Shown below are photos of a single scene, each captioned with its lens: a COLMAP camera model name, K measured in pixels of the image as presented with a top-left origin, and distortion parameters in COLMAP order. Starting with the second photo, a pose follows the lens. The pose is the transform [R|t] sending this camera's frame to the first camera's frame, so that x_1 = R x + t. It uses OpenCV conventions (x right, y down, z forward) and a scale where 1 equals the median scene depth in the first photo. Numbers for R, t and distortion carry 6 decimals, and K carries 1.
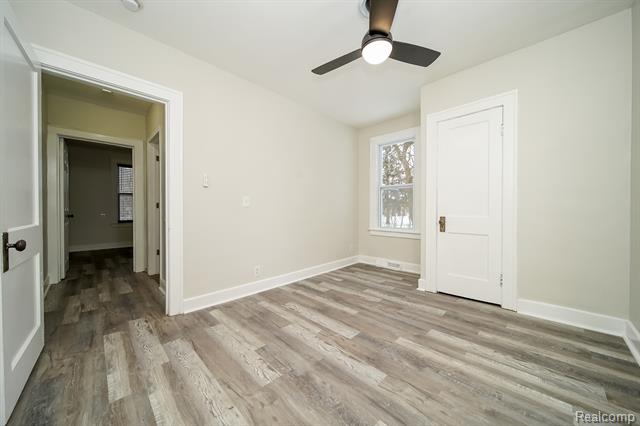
lens RADIAL K [[226.5, 0, 319.4], [0, 226.5, 212.4], [0, 0, 1]] dist [-0.000493, -0.000154]
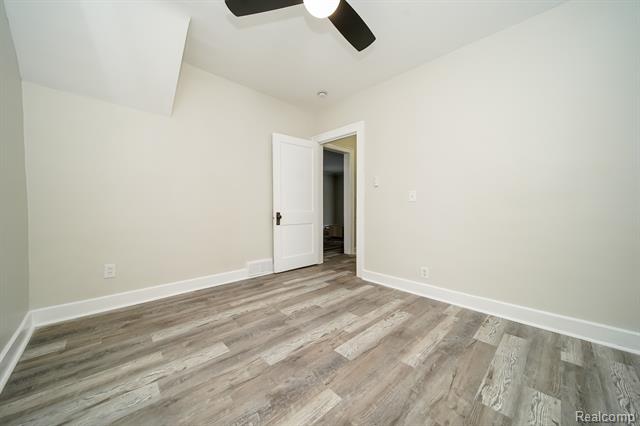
lens RADIAL K [[226.5, 0, 319.4], [0, 226.5, 212.4], [0, 0, 1]] dist [-0.000493, -0.000154]
pose [[-0.023026, 0.022102, -0.999491, 0.950724], [-0.012455, 0.999672, 0.022393, 0.009820], [0.999657, 0.012965, -0.022743, 0.911736]]
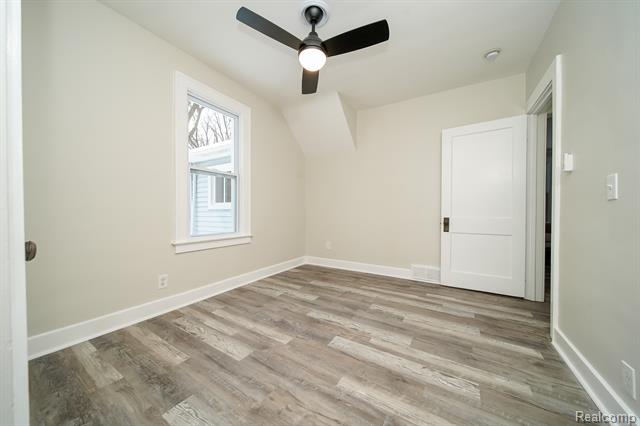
lens RADIAL K [[226.5, 0, 319.4], [0, 226.5, 212.4], [0, 0, 1]] dist [-0.000493, -0.000154]
pose [[-0.972362, -0.002286, -0.233469, 0.423730], [-0.006535, 0.999827, 0.017428, -0.004741], [0.233389, 0.018472, -0.972208, 1.855915]]
